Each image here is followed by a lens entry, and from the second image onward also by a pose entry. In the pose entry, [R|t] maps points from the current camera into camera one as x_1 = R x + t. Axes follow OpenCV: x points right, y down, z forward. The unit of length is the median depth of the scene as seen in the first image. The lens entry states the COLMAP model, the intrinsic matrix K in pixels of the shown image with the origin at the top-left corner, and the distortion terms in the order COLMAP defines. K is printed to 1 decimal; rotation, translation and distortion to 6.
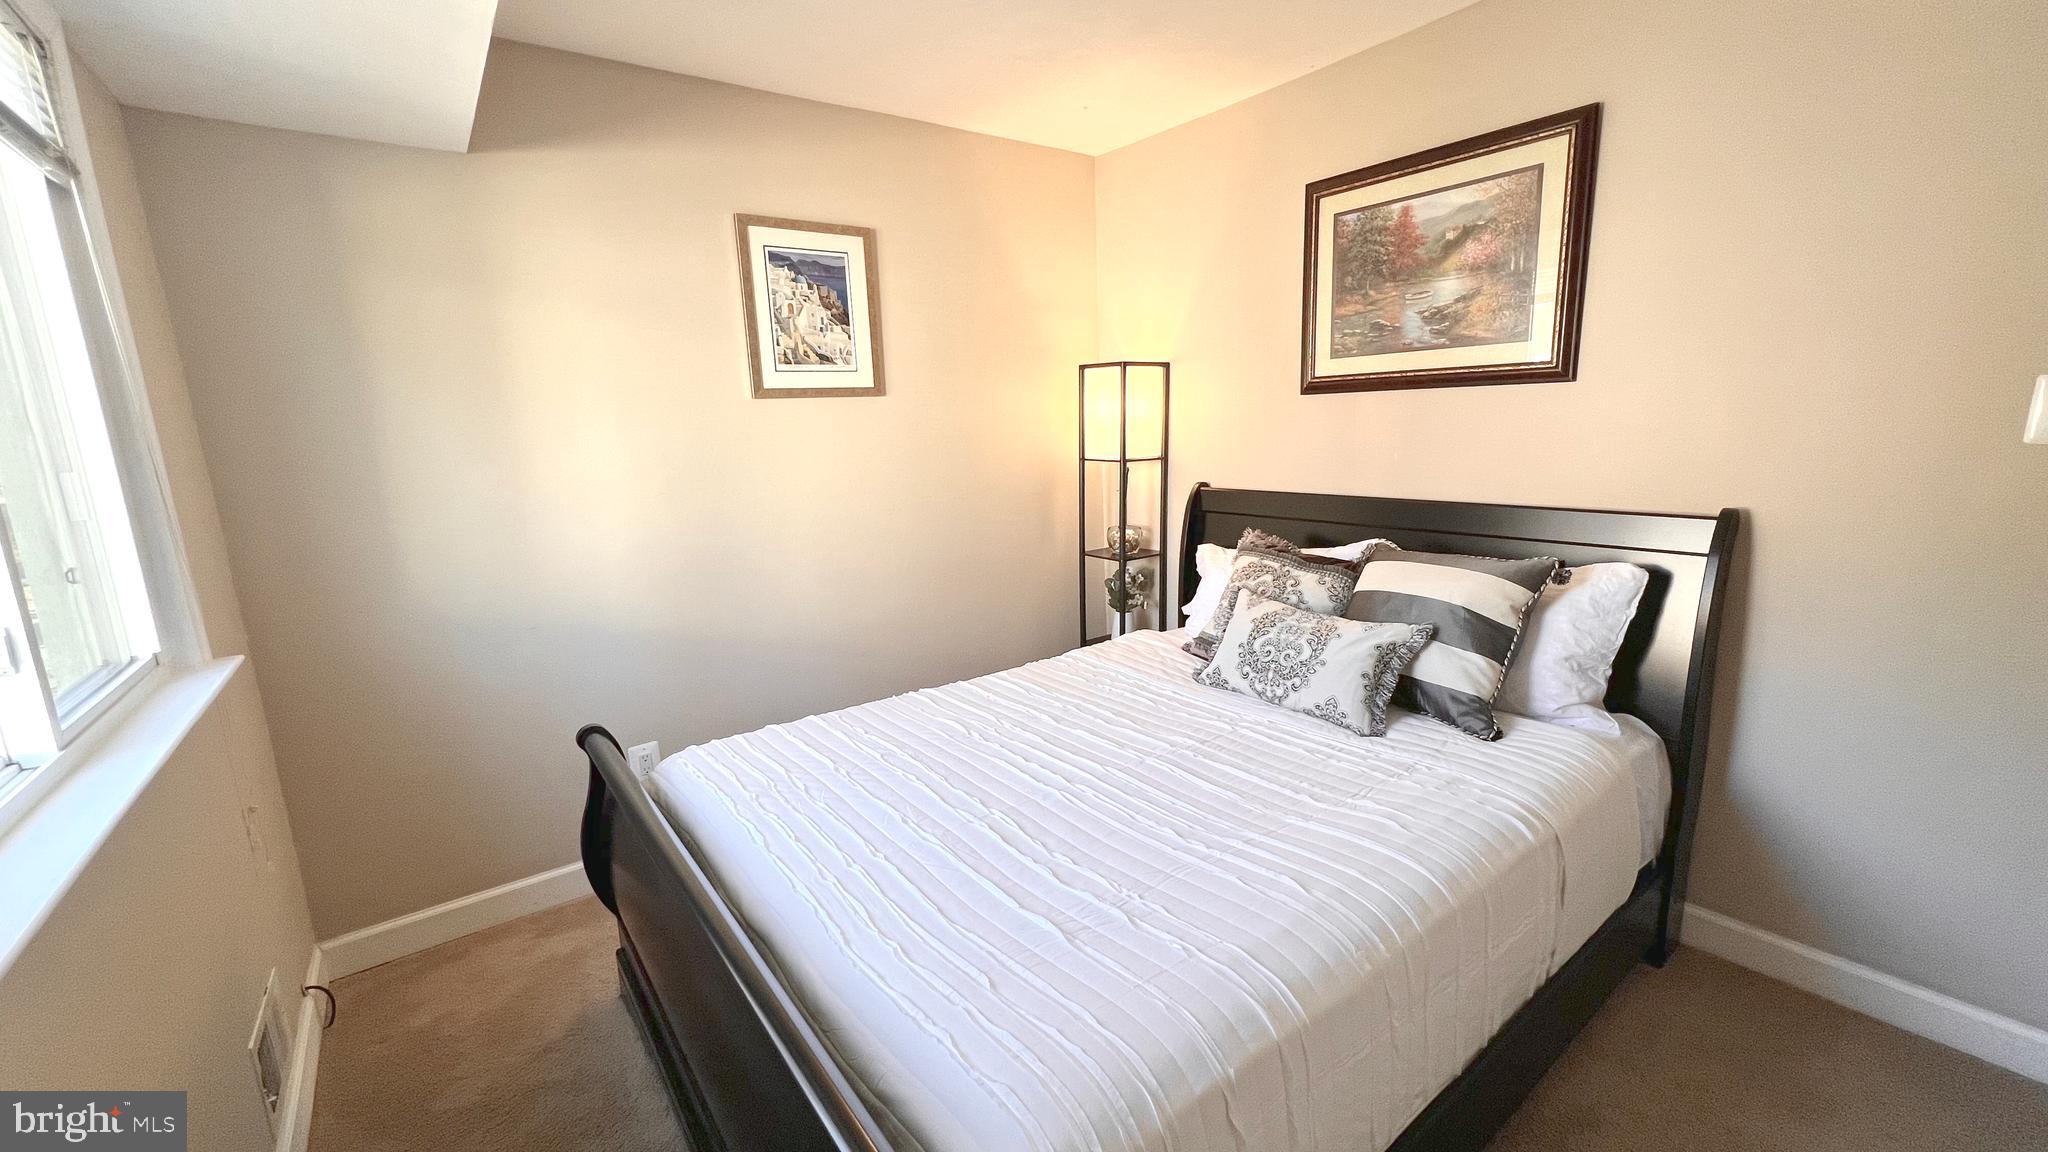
lens RADIAL K [[815.2, 0, 1017.1], [0, 815.2, 579.9], [0, 0, 1]] dist [-0.000987, 0.000614]
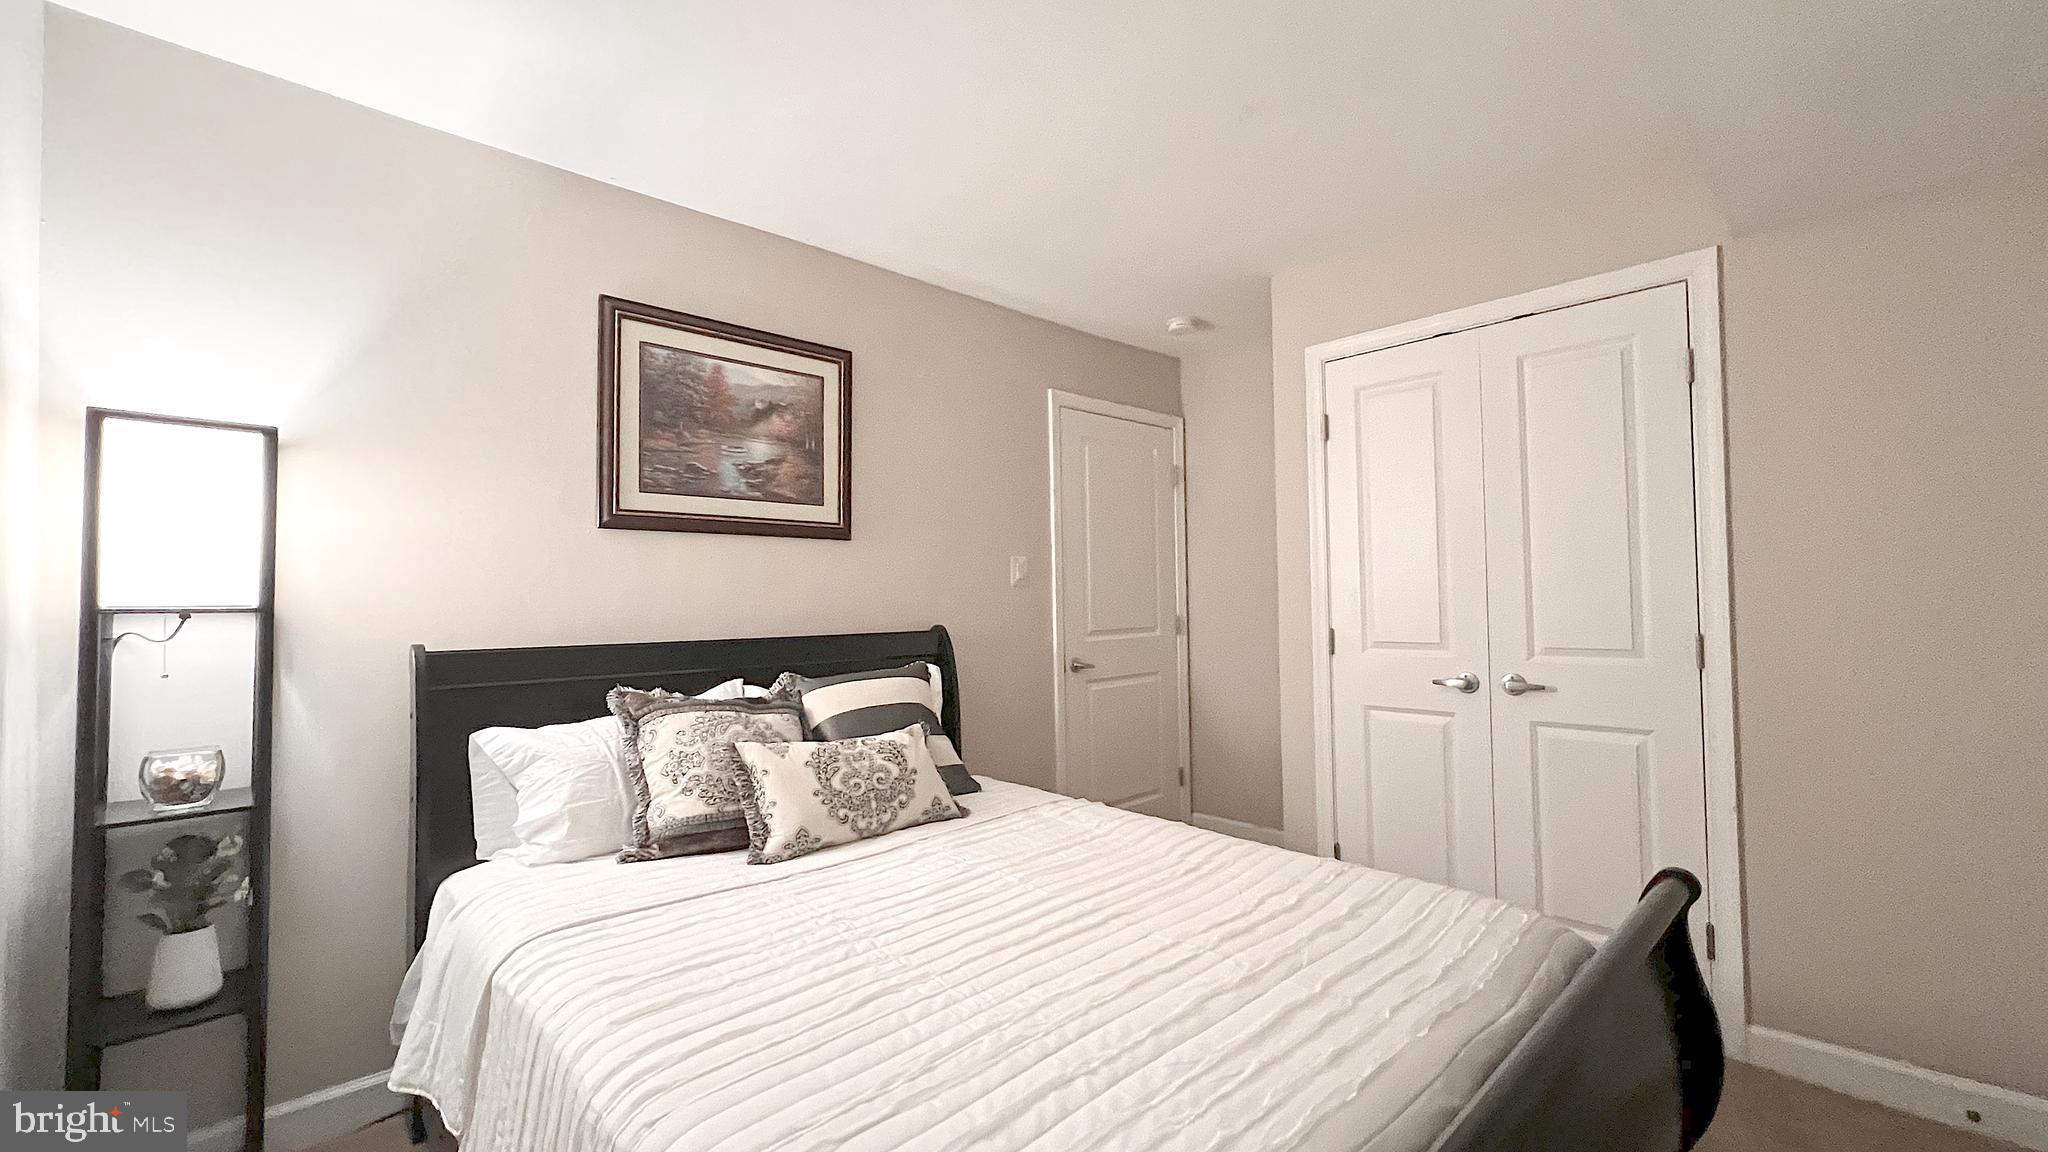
lens RADIAL K [[815.2, 0, 1018.4], [0, 815.2, 580.5], [0, 0, 1]] dist [-0.000987, 0.000614]
pose [[-0.103527, 0.063229, 0.992615, -0.550490], [0.208487, 0.977186, -0.040501, -0.054297], [-0.972530, 0.202755, -0.114348, 0.730769]]
